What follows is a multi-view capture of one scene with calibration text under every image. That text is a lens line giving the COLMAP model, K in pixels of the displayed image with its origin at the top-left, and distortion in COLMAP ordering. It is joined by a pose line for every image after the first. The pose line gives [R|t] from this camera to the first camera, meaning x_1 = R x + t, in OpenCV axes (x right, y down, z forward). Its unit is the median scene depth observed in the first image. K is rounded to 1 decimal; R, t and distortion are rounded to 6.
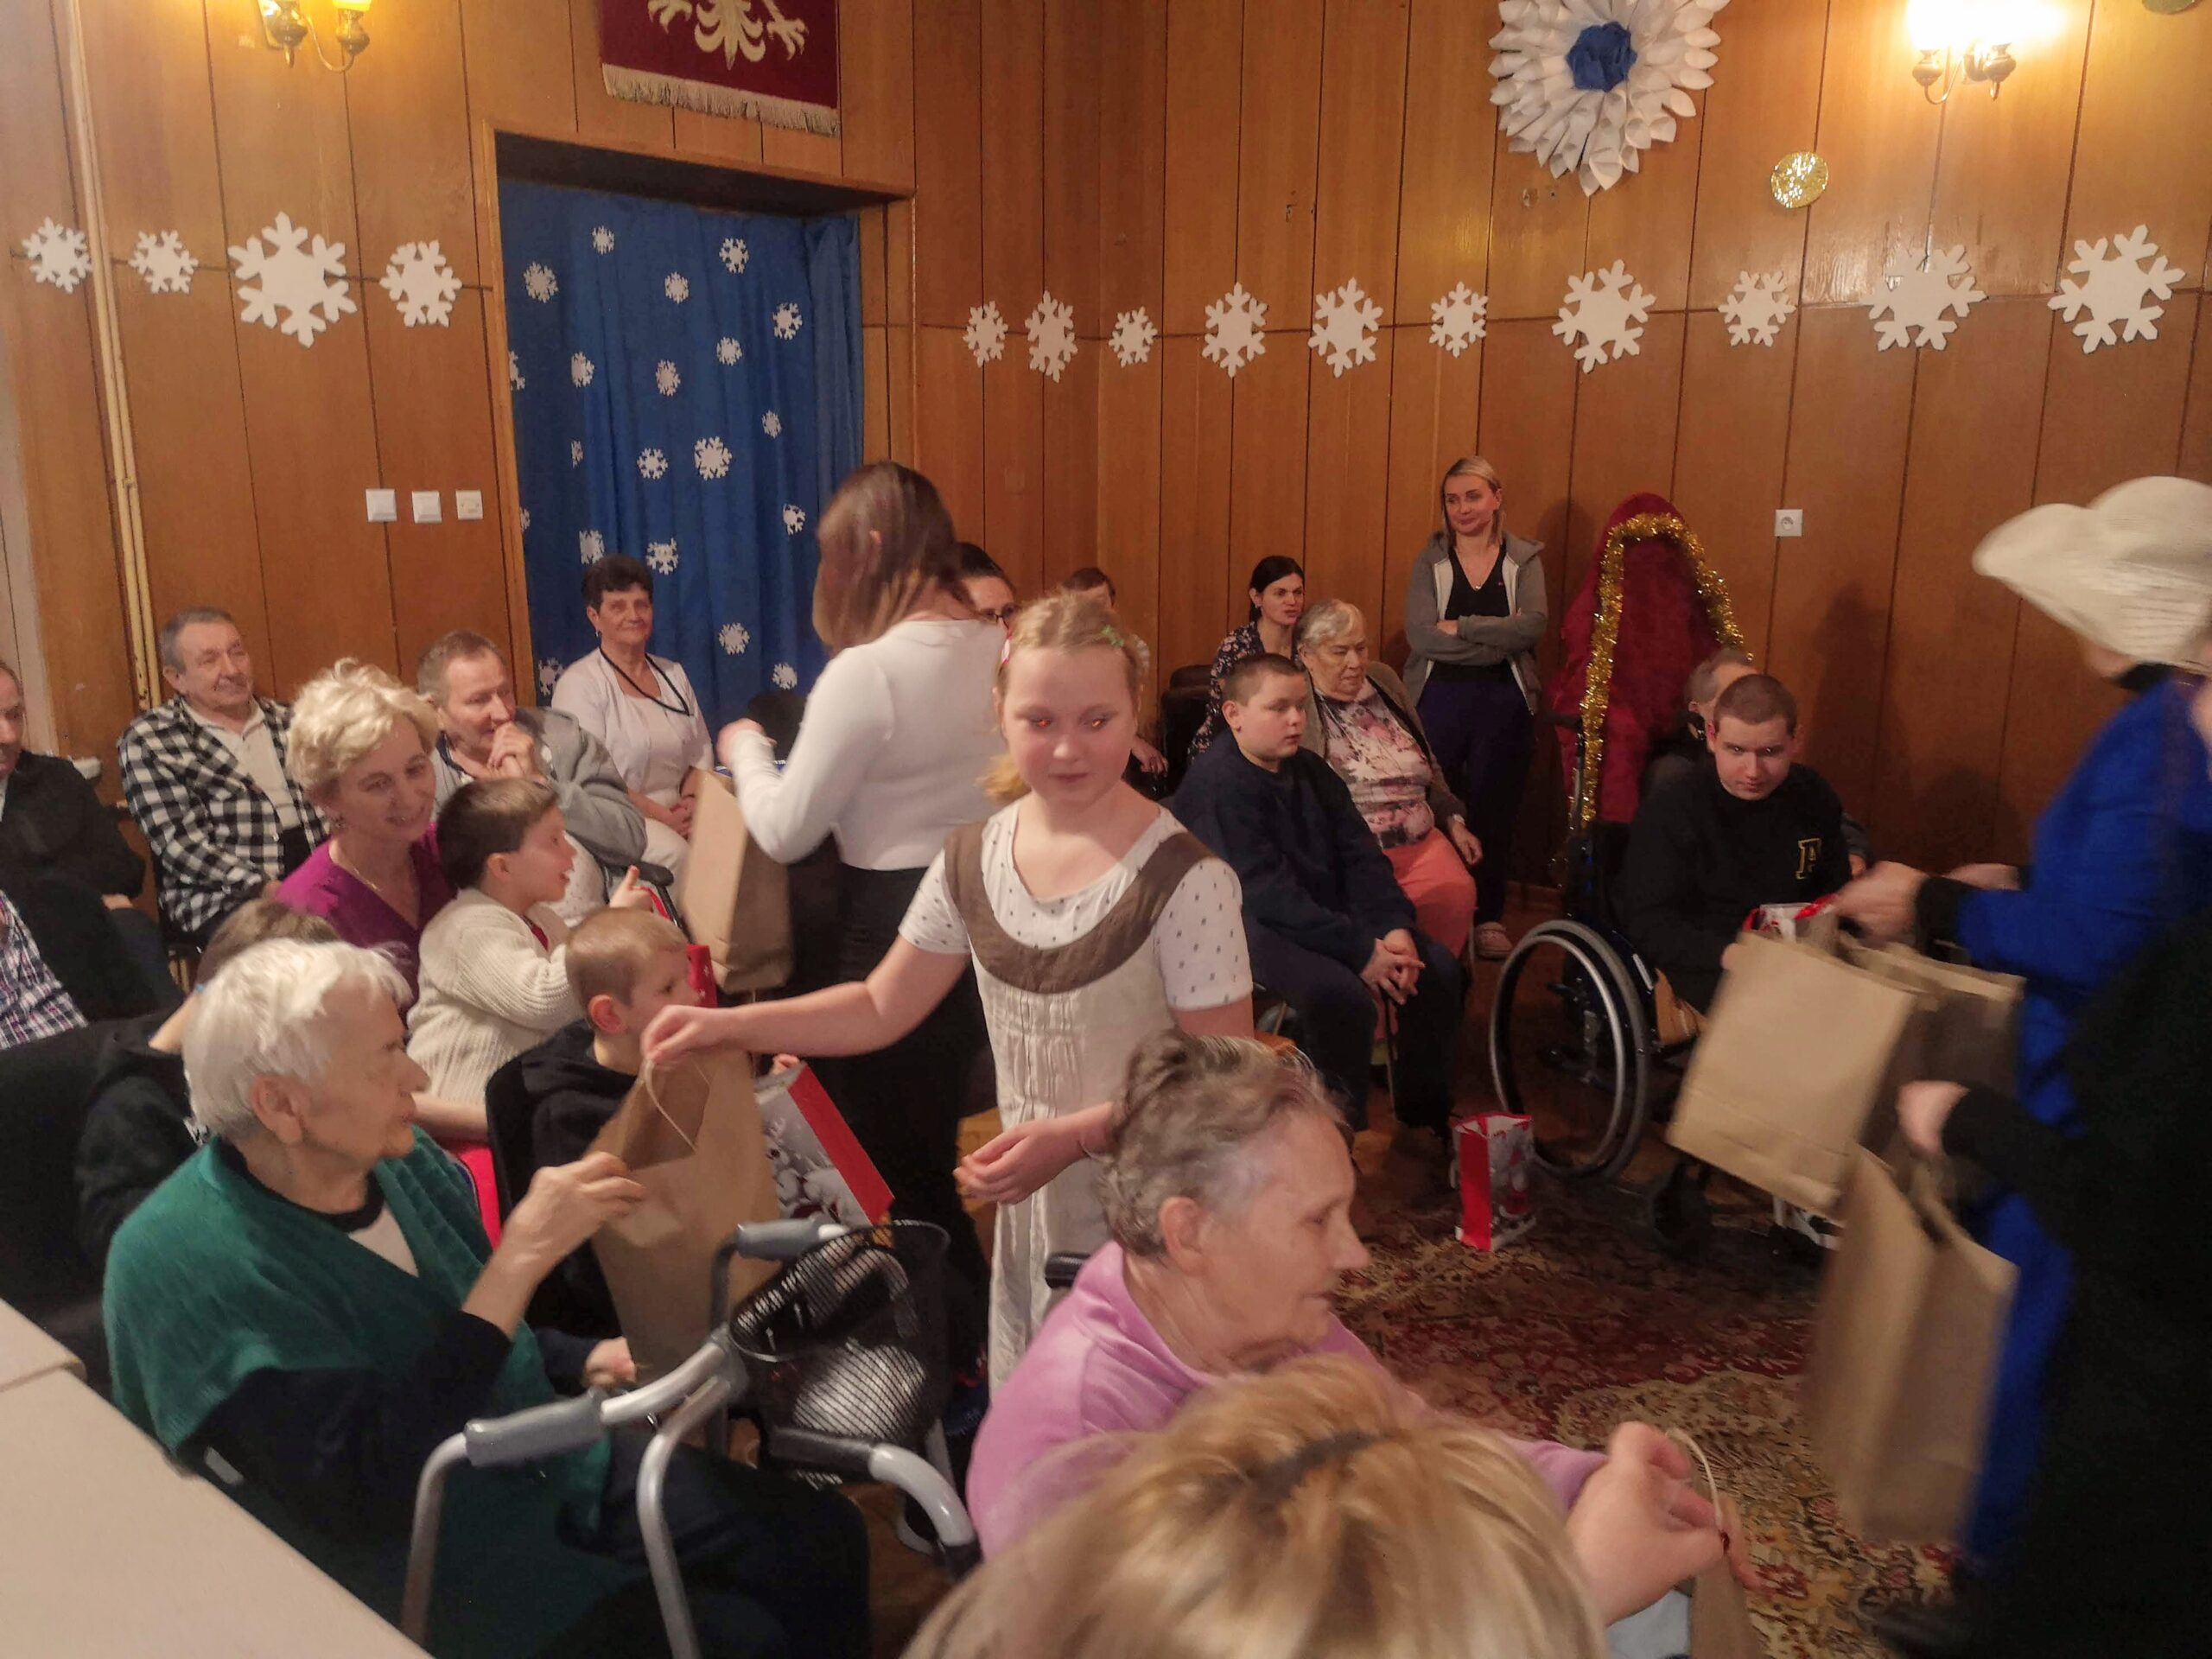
lens RADIAL K [[1718.2, 0, 1101.0], [0, 1718.2, 820.4], [0, 0, 1]] dist [0.098178, -0.118319]
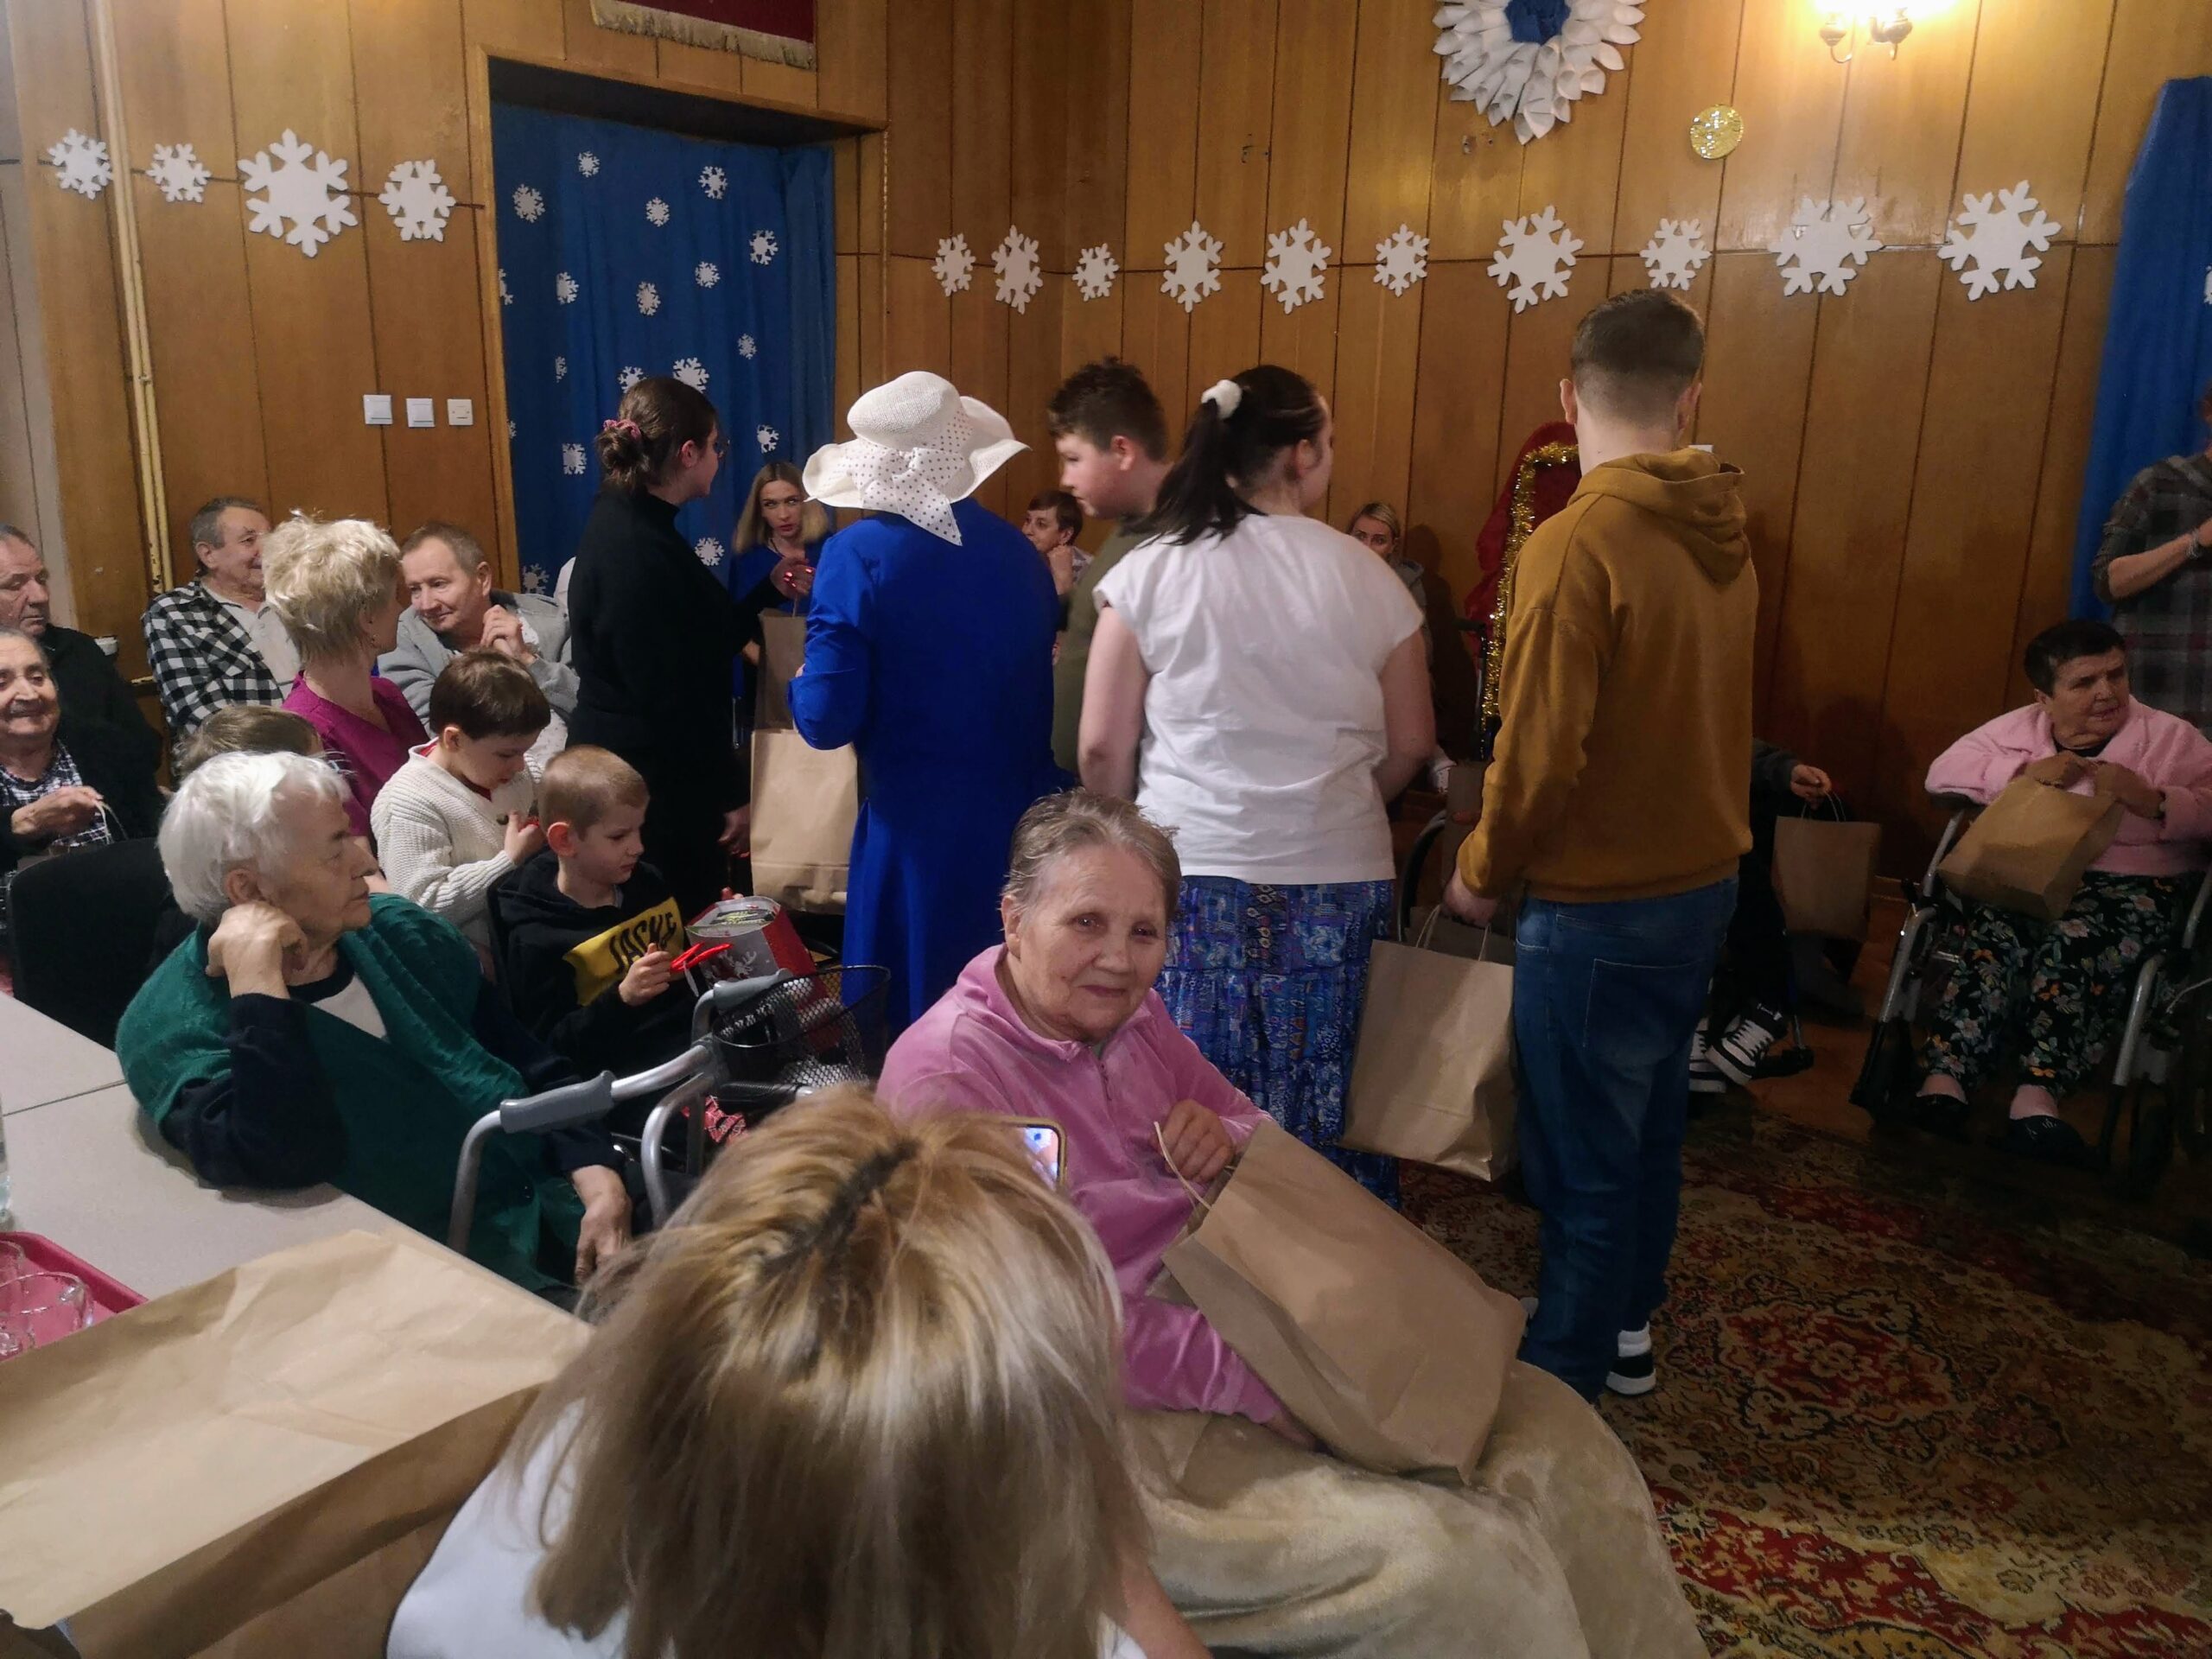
lens RADIAL K [[1718.2, 0, 1102.2], [0, 1718.2, 820.9], [0, 0, 1]] dist [0.098178, -0.118319]
pose [[0.999711, 0.015969, 0.017949, 0.011695], [-0.016446, 0.999507, 0.026754, 0.030459], [-0.017513, -0.027042, 0.999481, -0.069461]]
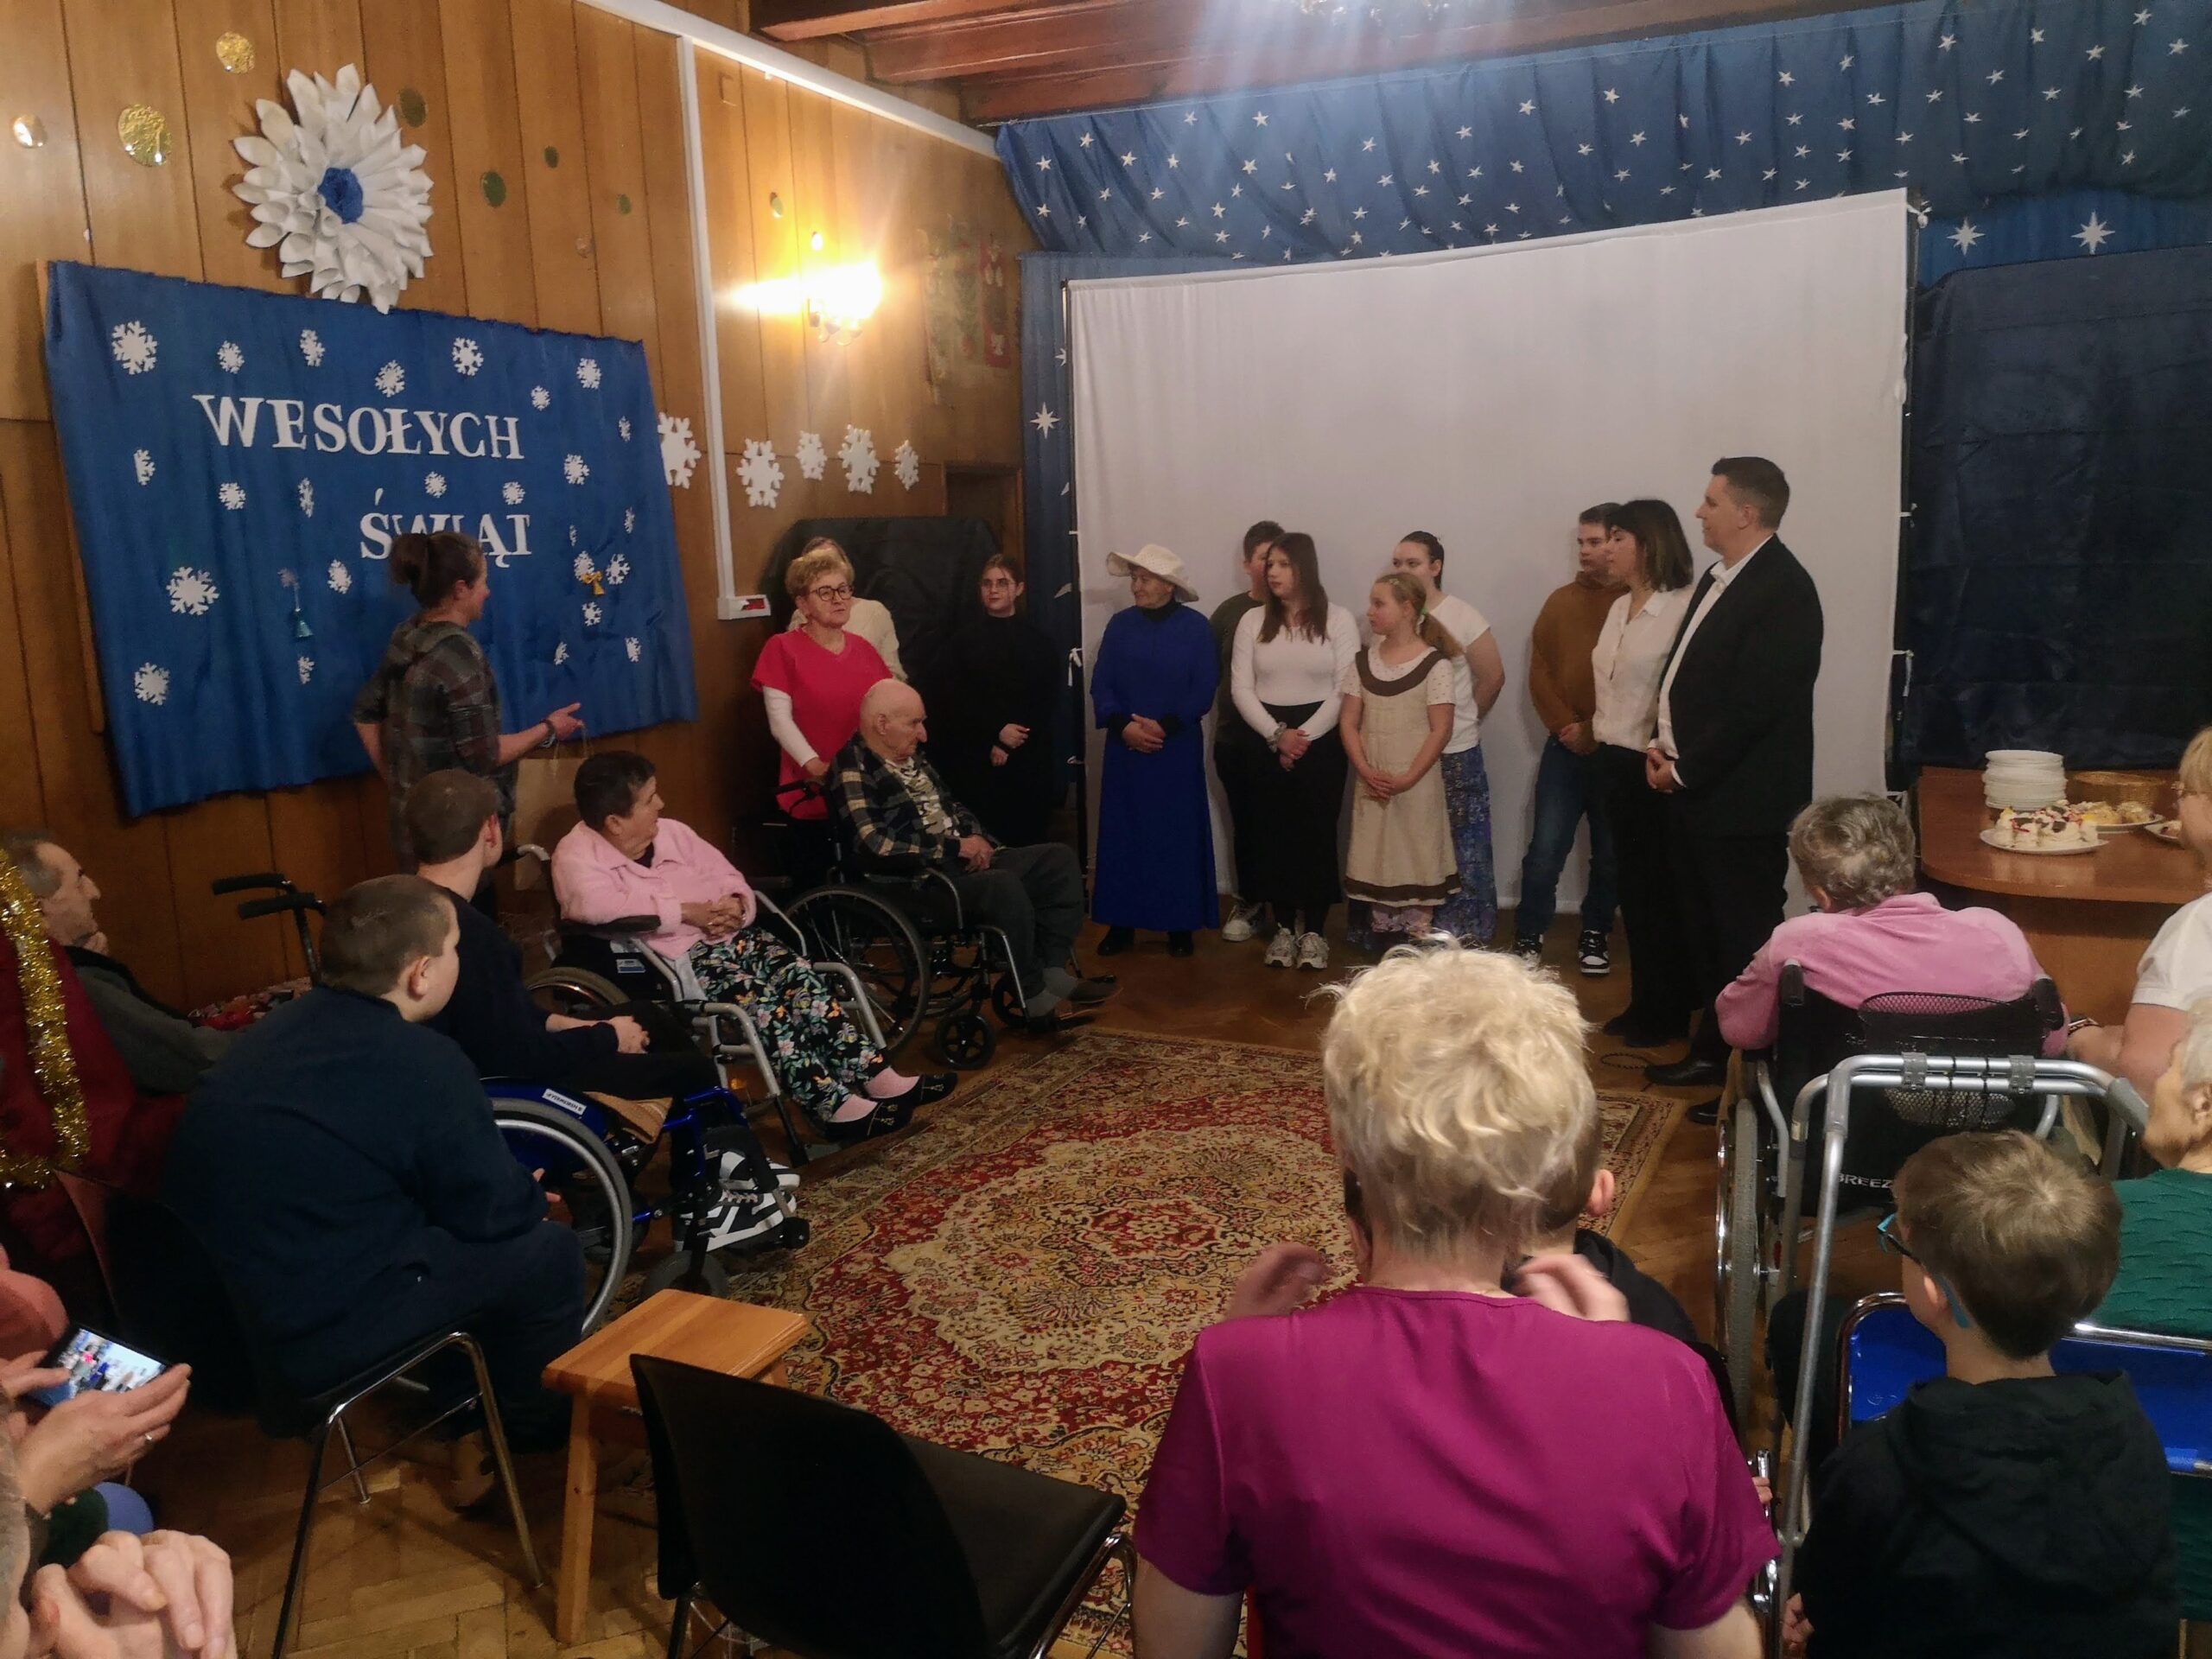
lens RADIAL K [[1718.2, 0, 1110.9], [0, 1718.2, 828.8], [0, 0, 1]] dist [0.098178, -0.118319]
pose [[-0.261481, -0.155427, 0.952612, -0.438440], [0.245632, 0.943740, 0.221402, -0.128114], [-0.933431, 0.291884, -0.208593, 0.595331]]
